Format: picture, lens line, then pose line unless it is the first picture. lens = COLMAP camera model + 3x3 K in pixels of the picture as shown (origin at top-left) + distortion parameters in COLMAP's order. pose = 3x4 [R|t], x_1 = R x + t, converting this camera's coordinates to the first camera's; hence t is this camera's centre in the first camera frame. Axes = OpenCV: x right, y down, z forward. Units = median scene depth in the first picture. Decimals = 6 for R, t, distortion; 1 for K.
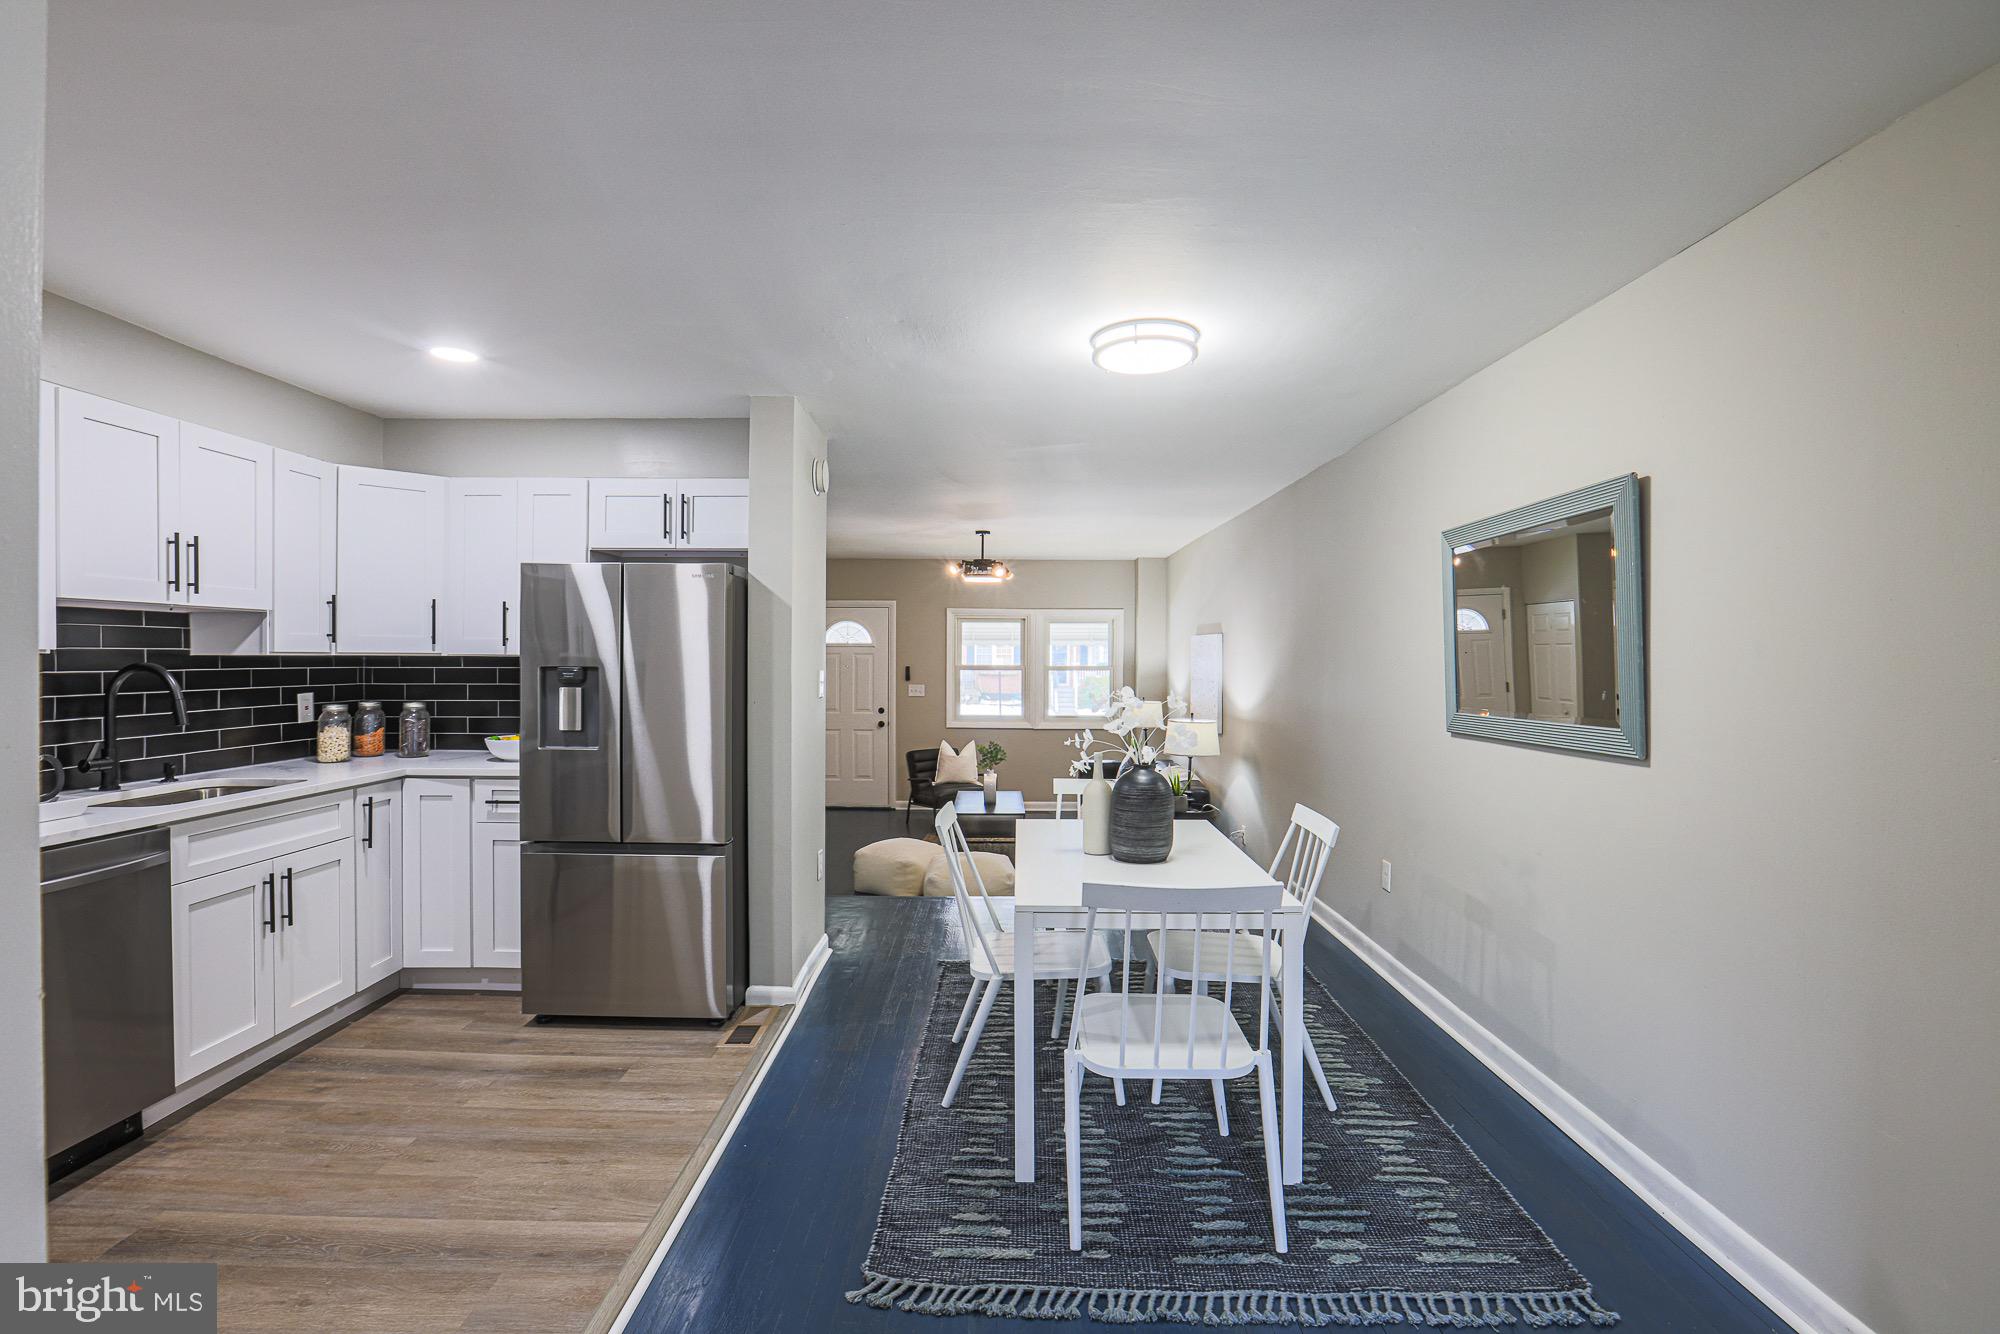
lens RADIAL K [[930.0, 0, 1009.1], [0, 930.0, 660.2], [0, 0, 1]] dist [-0.058573, 0.020298]
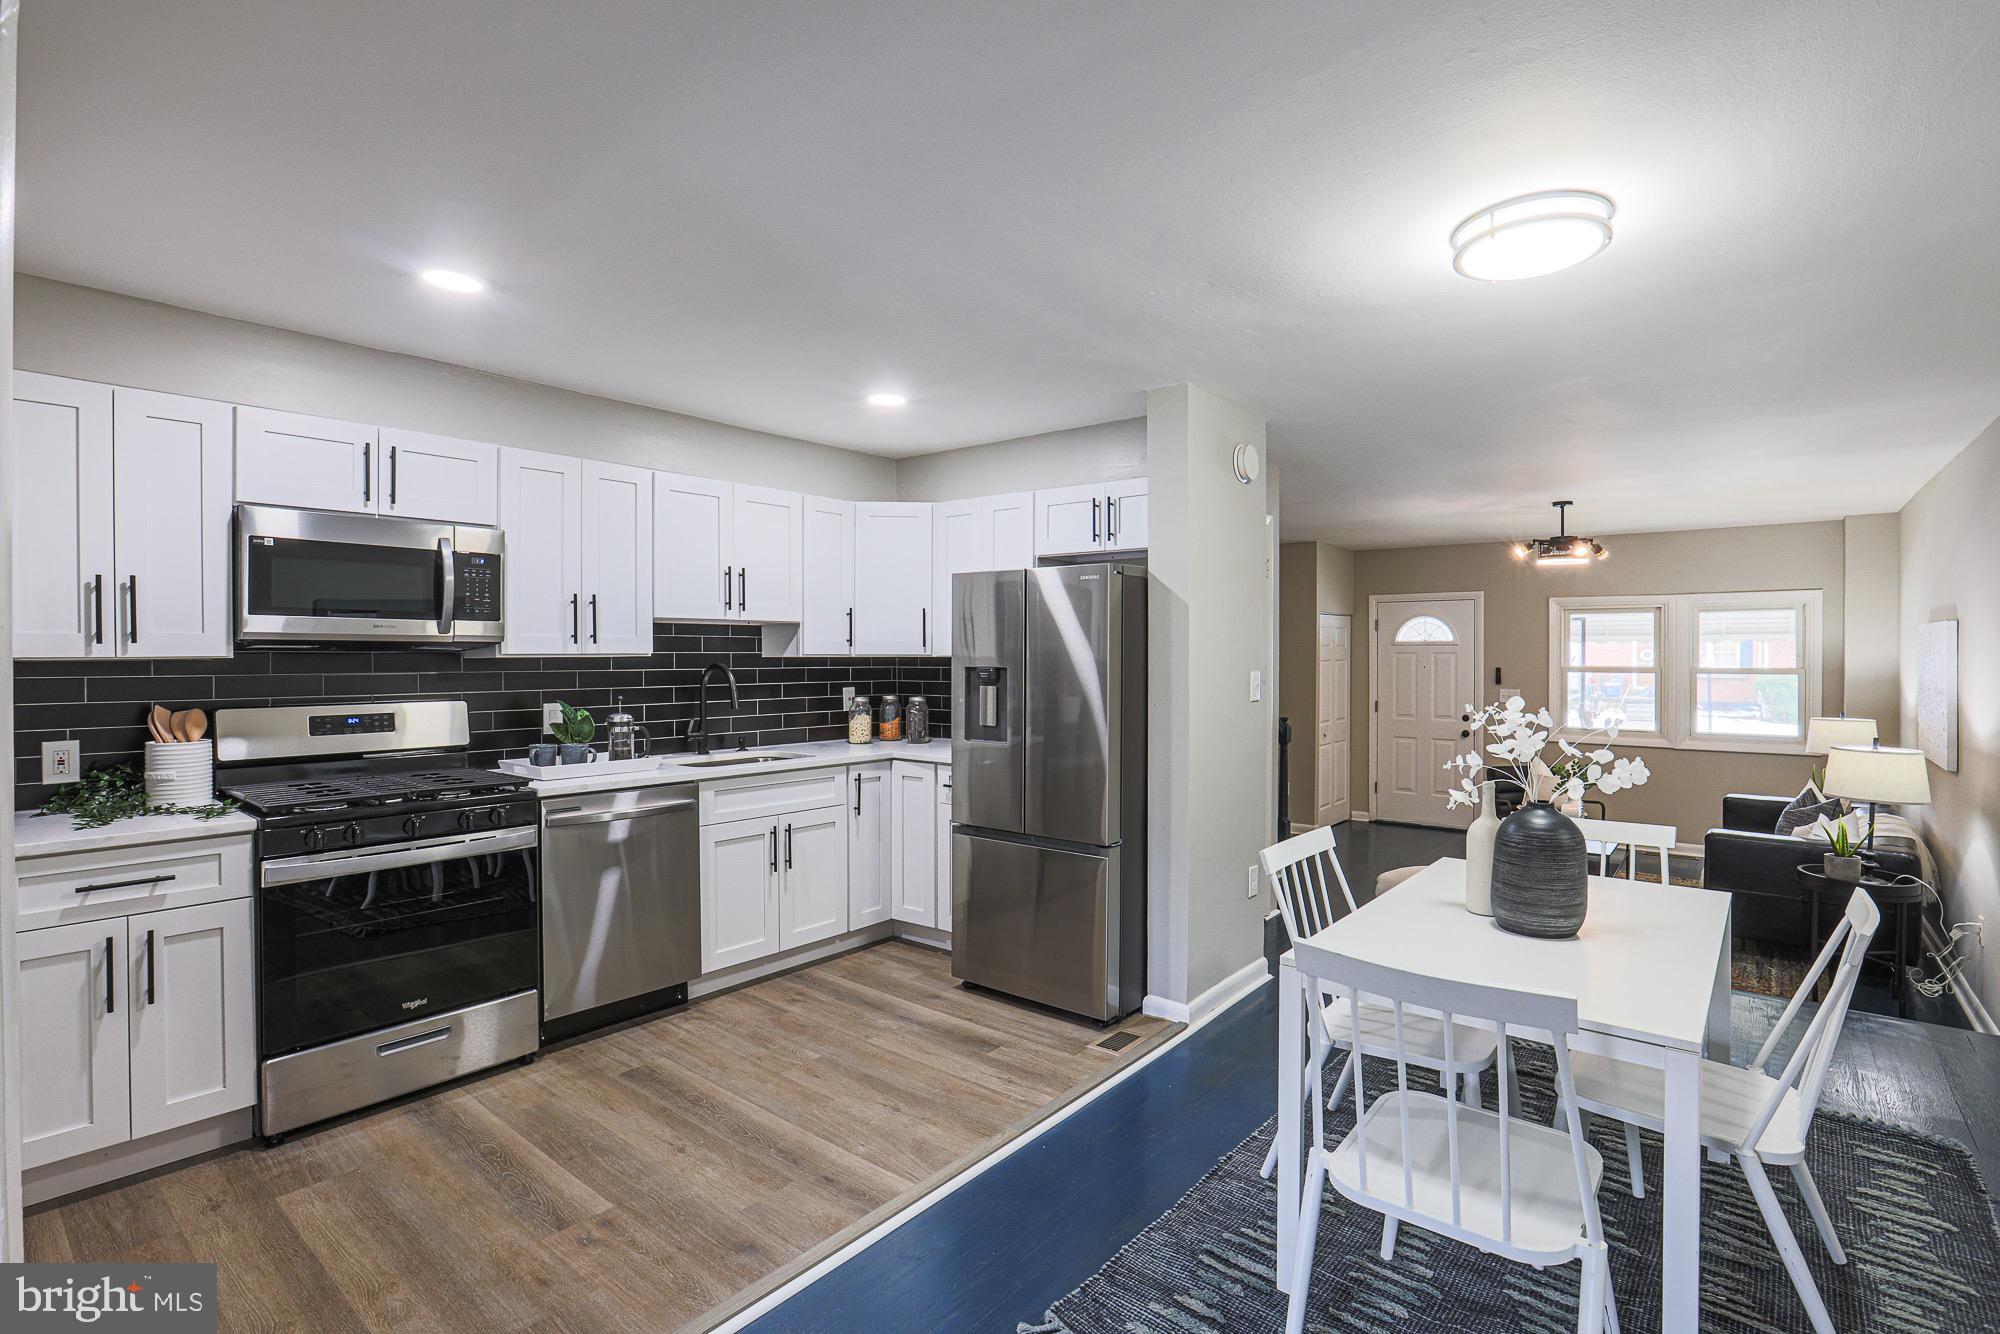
lens RADIAL K [[948.9, 0, 999.1], [0, 948.9, 662.4], [0, 0, 1]] dist [-0.062098, 0.021801]
pose [[0.769932, 0.001626, -0.638124, 0.240290], [-0.000031, 0.999997, 0.002512, -0.001404], [0.638126, -0.001914, 0.769930, 0.133476]]
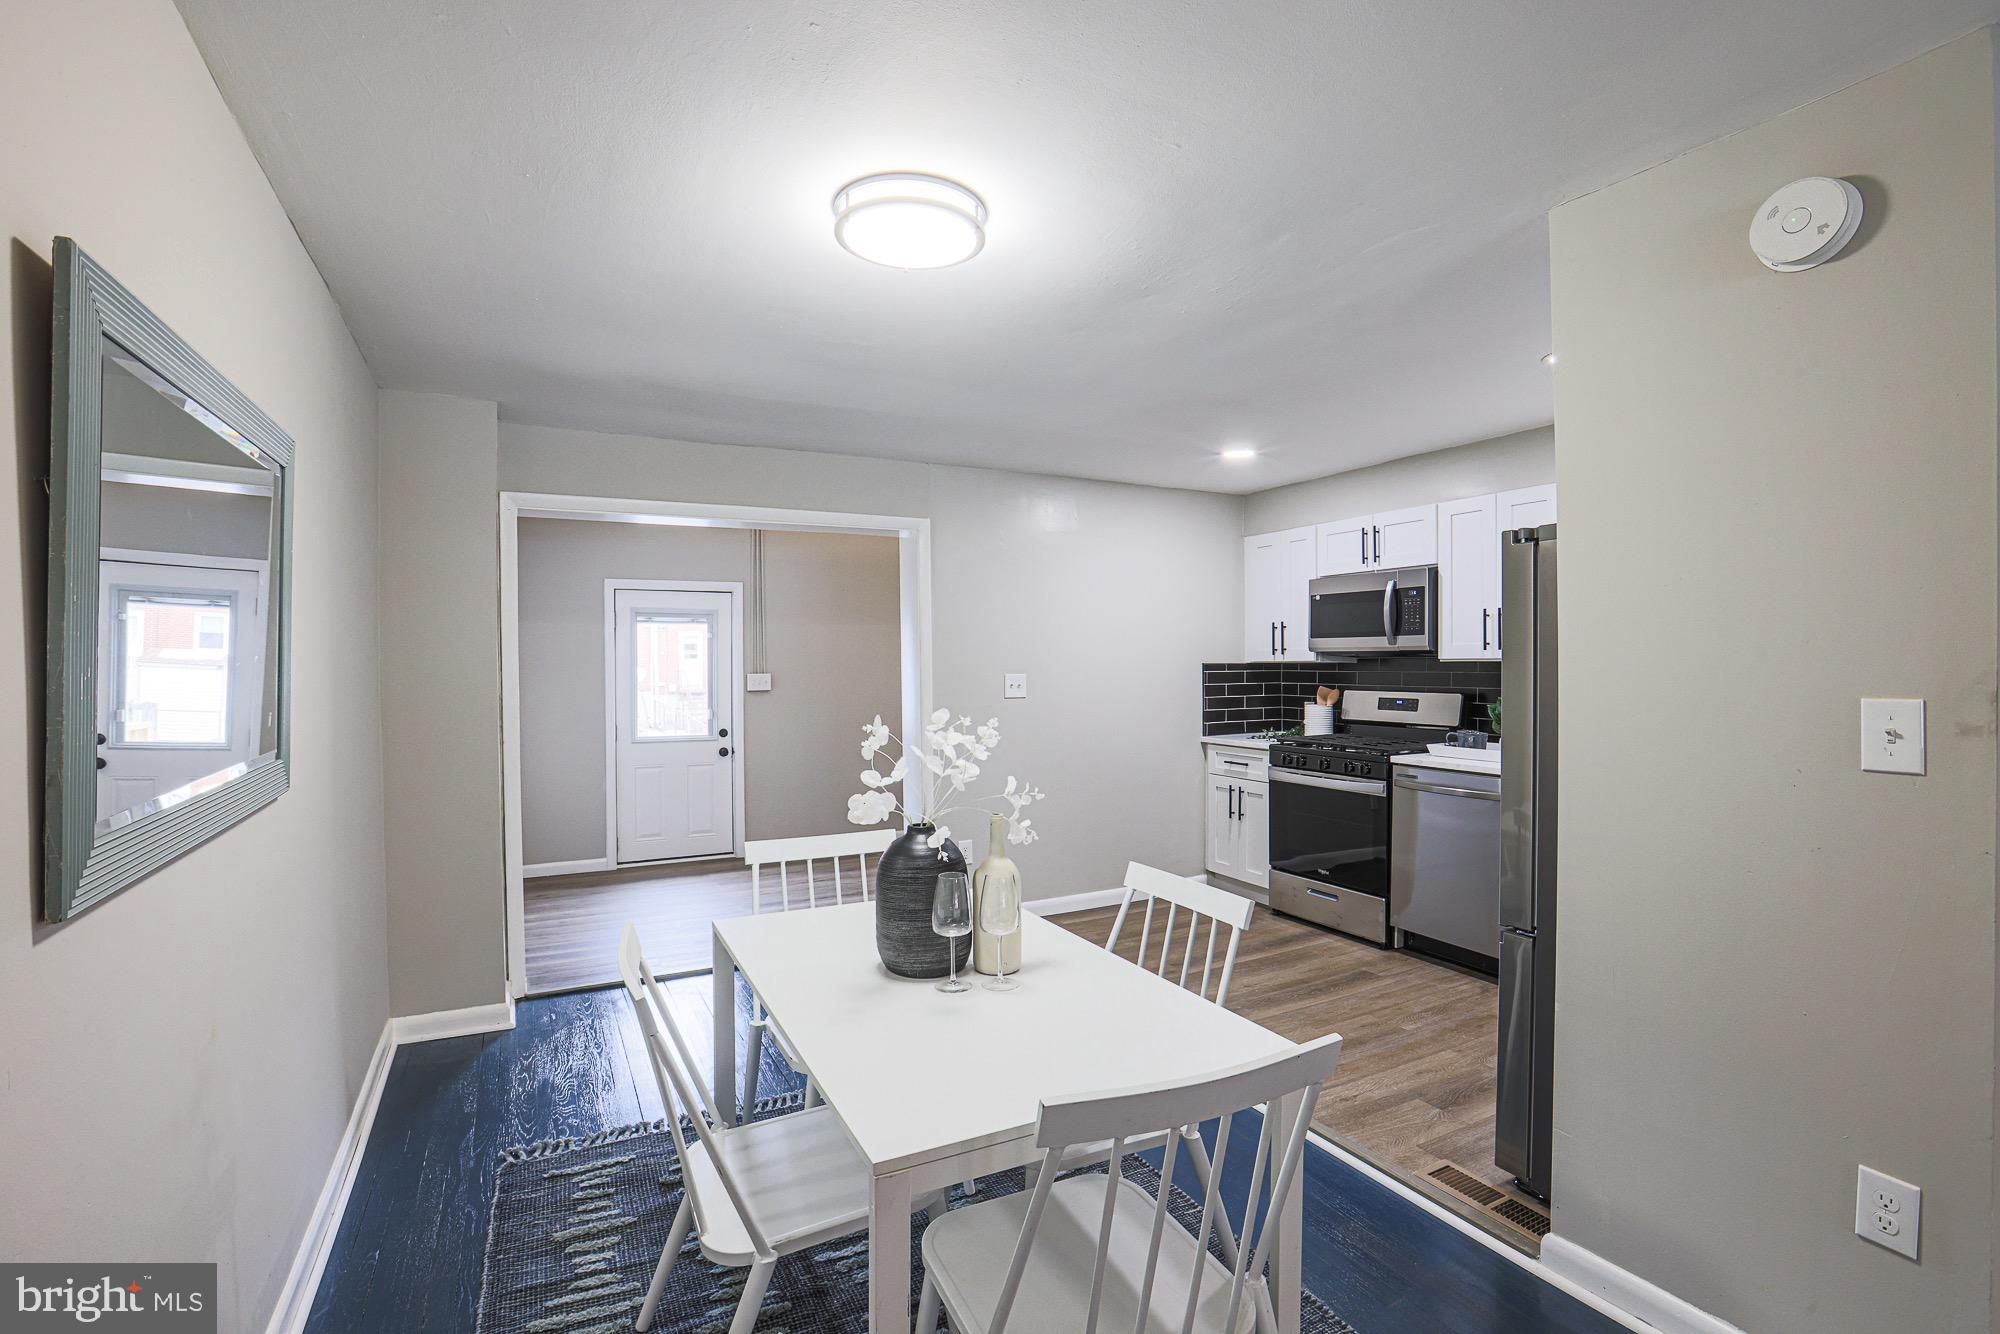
lens RADIAL K [[904.6, 0, 1008.2], [0, 904.6, 679.5], [0, 0, 1]] dist [-0.031647, 0.000126]
pose [[-0.884525, 0.009840, -0.466389, 0.334241], [-0.000065, 0.999775, 0.021216, -0.005238], [0.466493, 0.018796, -0.884325, 1.366018]]
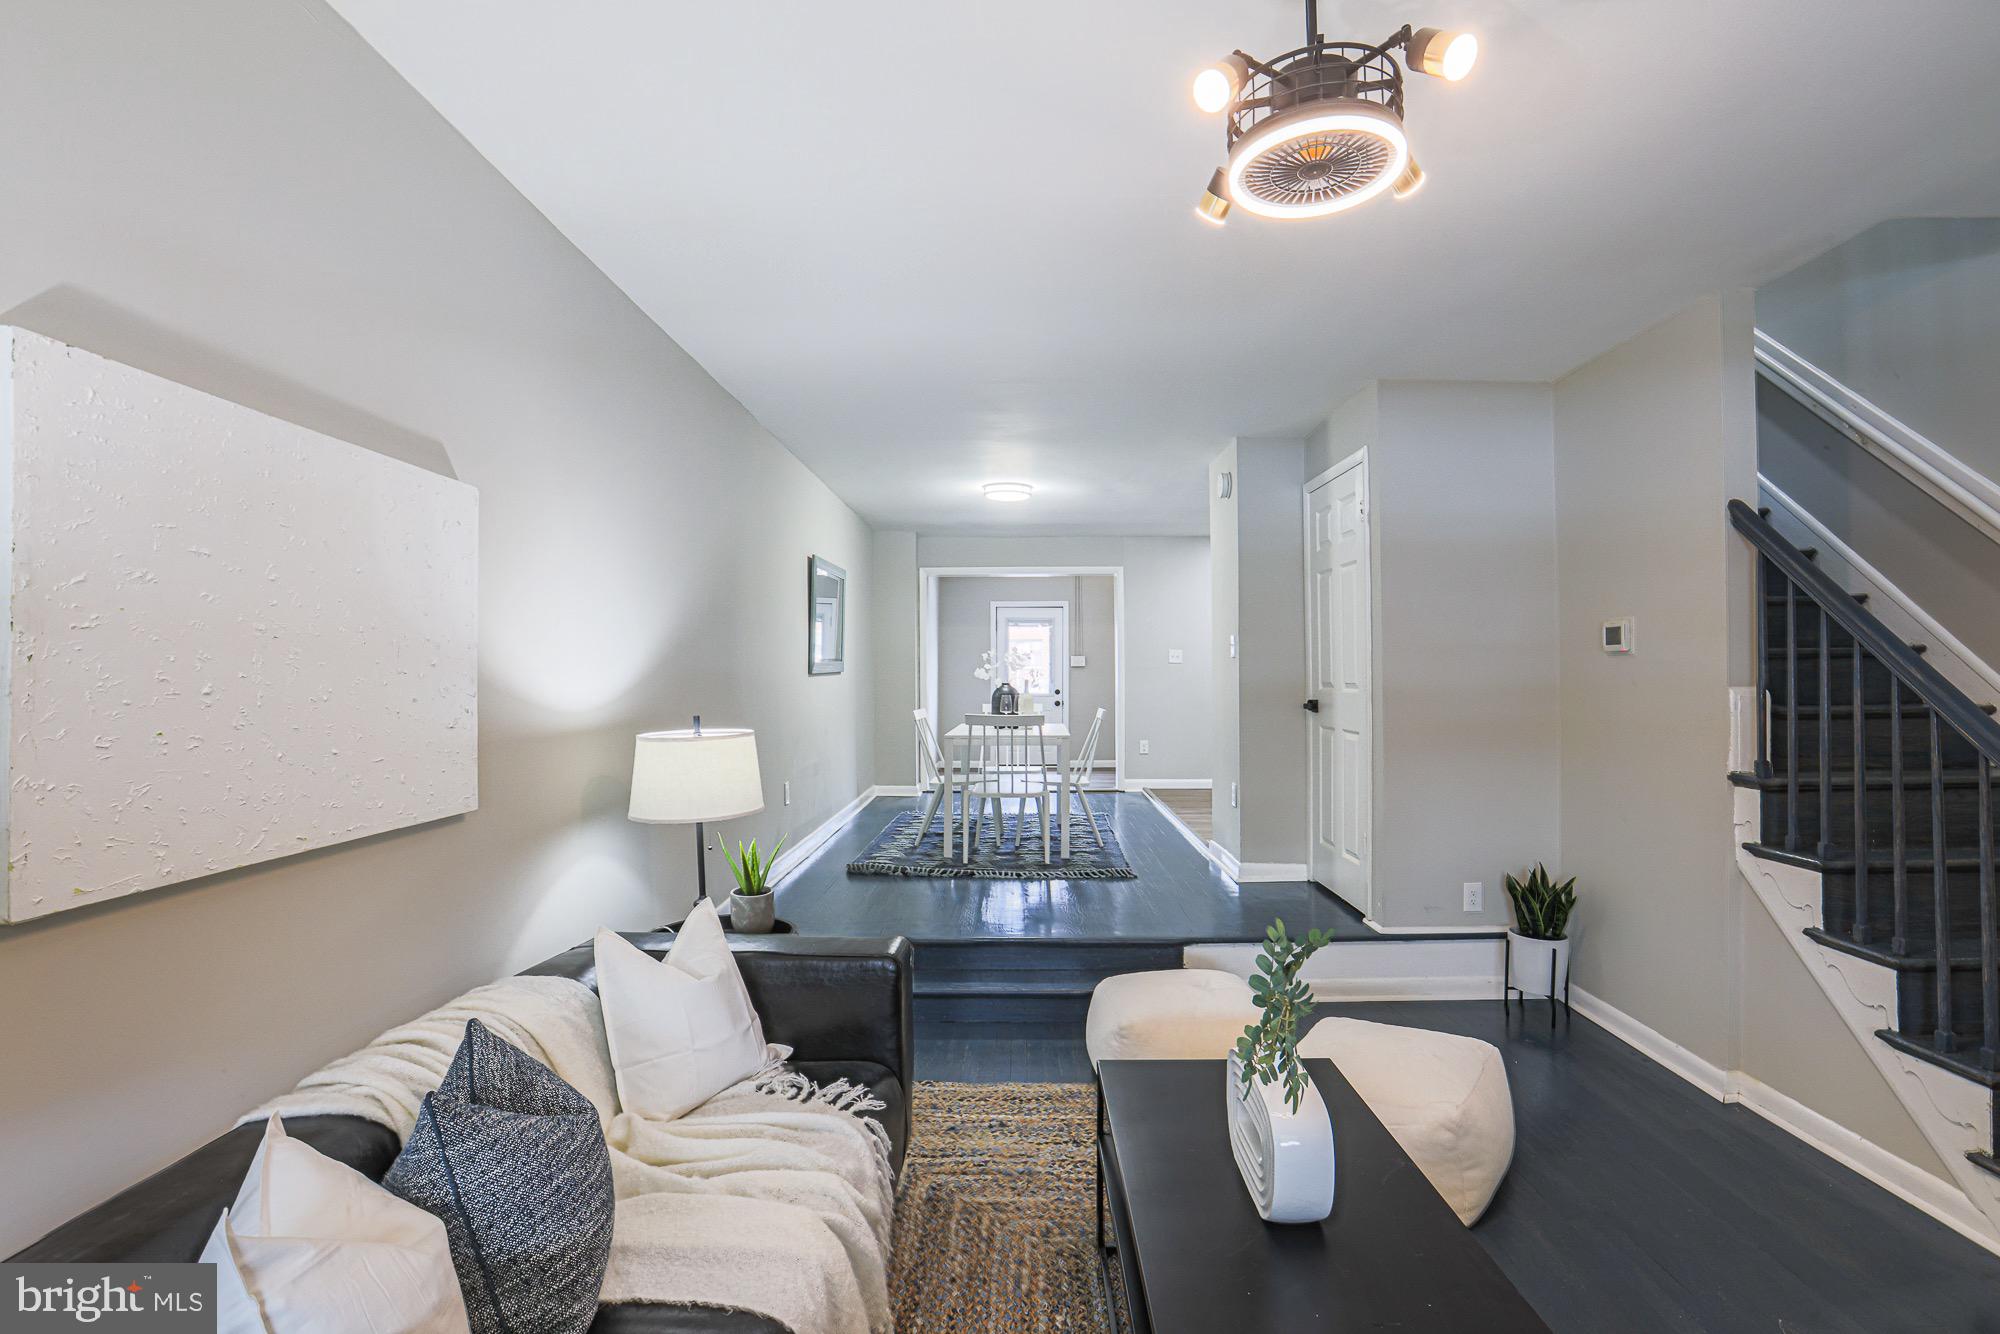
lens RADIAL K [[917.3, 0, 1045.3], [0, 917.3, 665.3], [0, 0, 1]] dist [-0.052613, 0.017855]
pose [[-0.999819, -0.000959, -0.019005, 0.081589], [-0.000914, 0.999997, -0.002369, 0.062927], [0.019008, -0.002351, -0.999817, 2.624396]]
